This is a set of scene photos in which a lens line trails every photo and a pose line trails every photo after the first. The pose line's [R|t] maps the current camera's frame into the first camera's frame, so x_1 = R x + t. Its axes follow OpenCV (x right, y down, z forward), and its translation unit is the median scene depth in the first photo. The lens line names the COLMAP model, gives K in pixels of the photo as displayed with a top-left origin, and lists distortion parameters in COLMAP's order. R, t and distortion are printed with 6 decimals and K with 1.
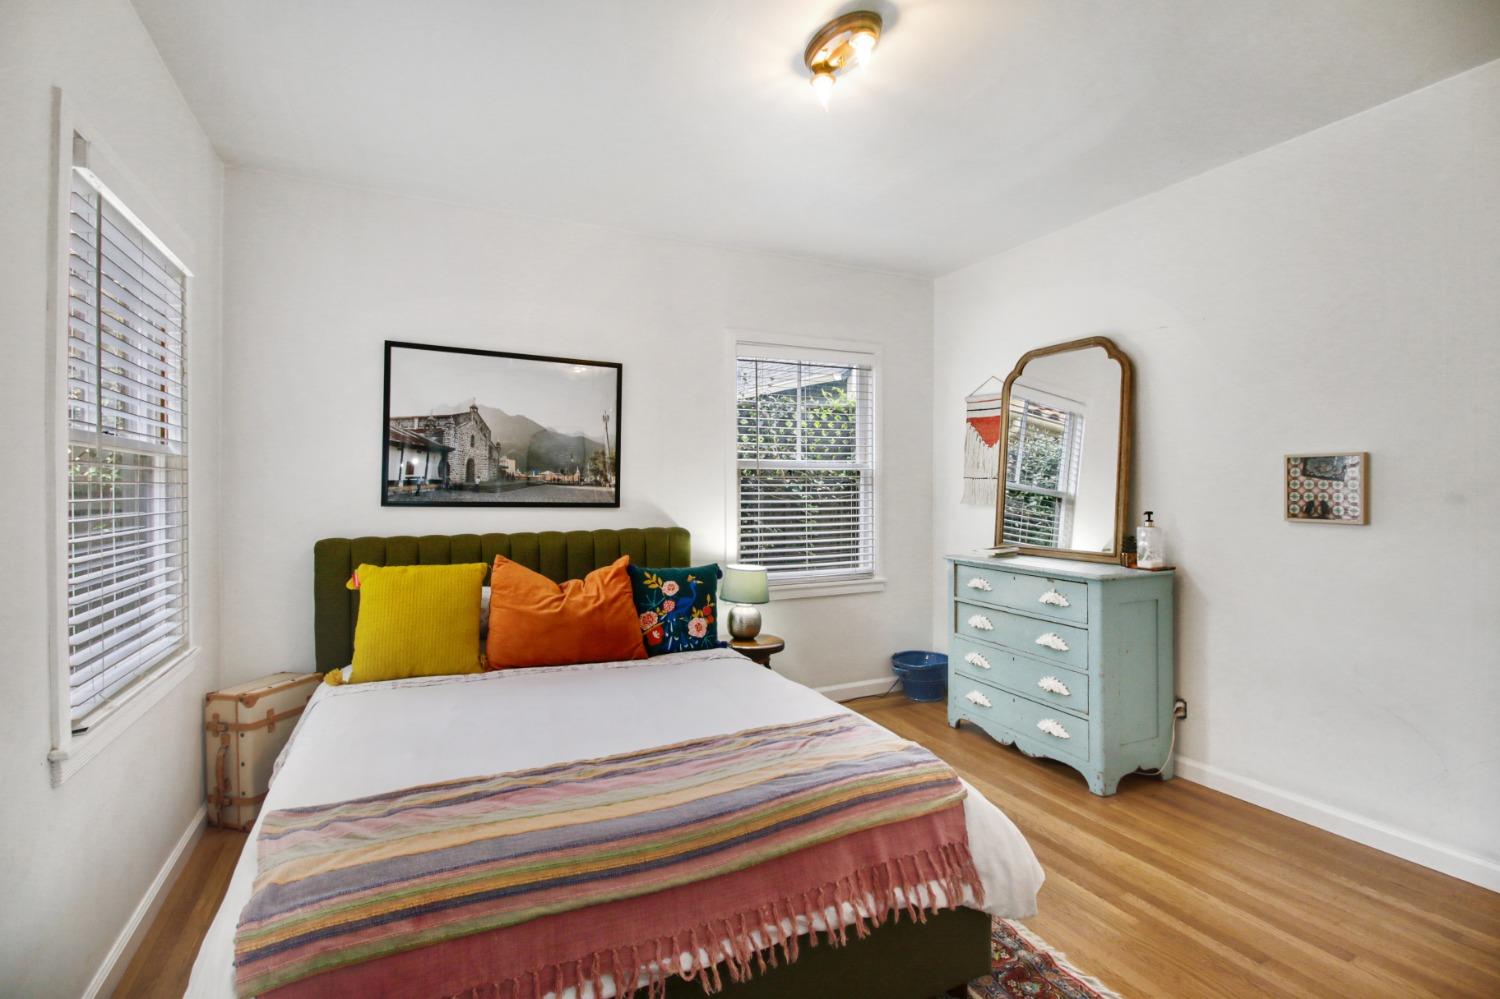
lens RADIAL K [[686.1, 0, 747.0], [0, 686.1, 484.6], [0, 0, 1]] dist [0.000951, -0.009978]
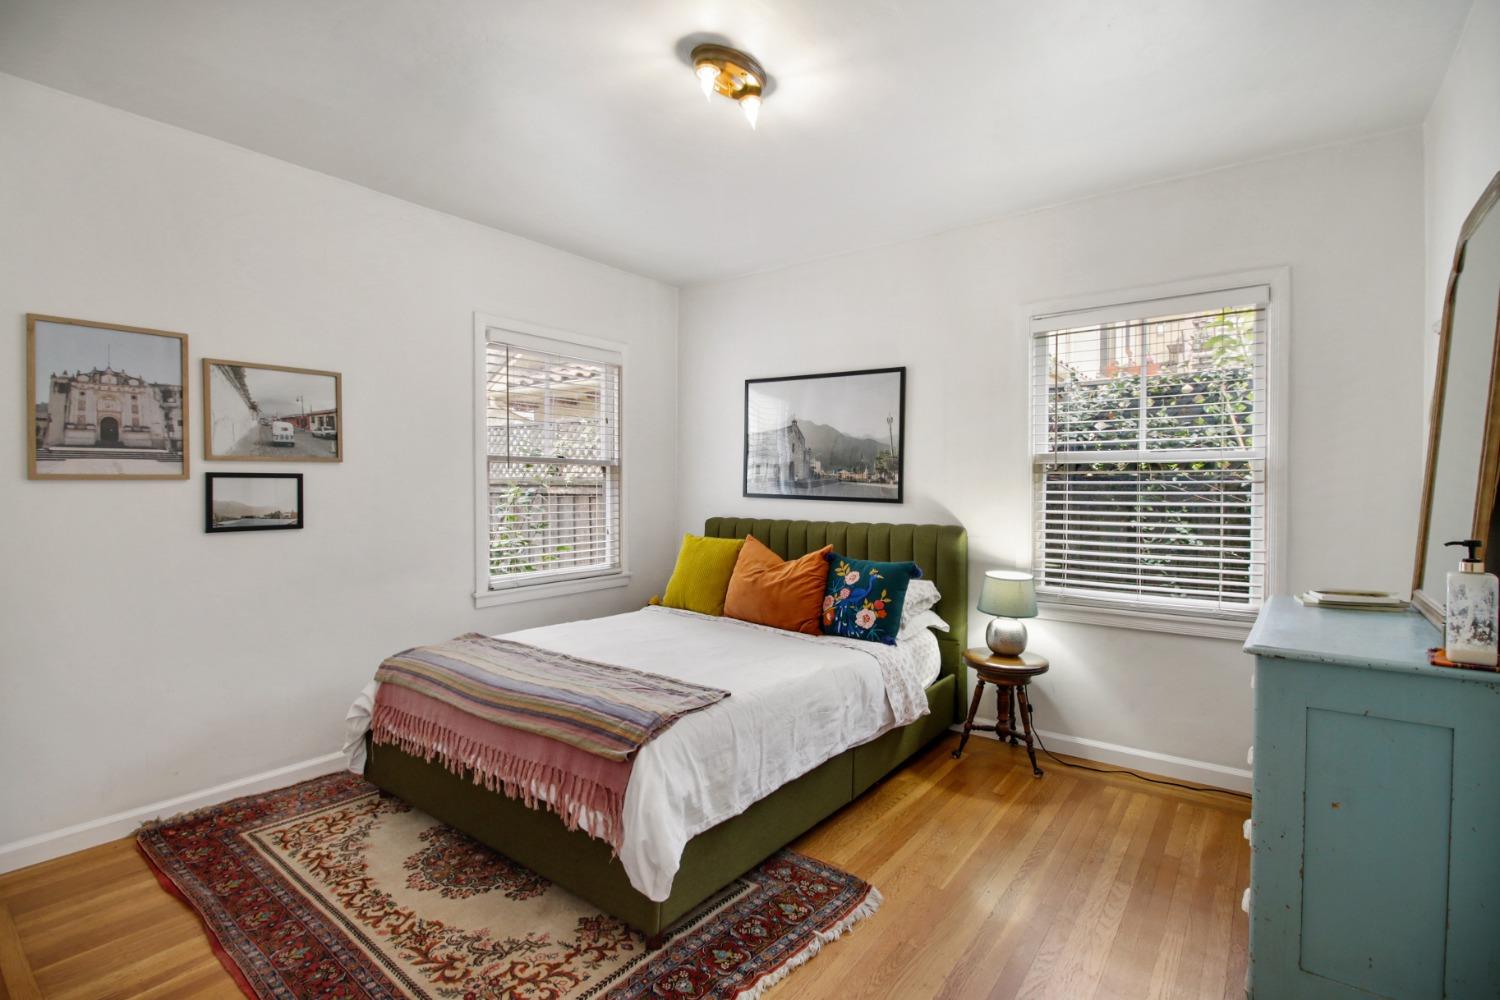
lens RADIAL K [[686.1, 0, 747.0], [0, 686.1, 485.1], [0, 0, 1]] dist [0.000951, -0.009978]
pose [[0.468500, 0.003559, -0.883456, 0.693985], [-0.001406, 0.999994, 0.003283, 0.002185], [0.883462, -0.000296, 0.468502, 0.321145]]
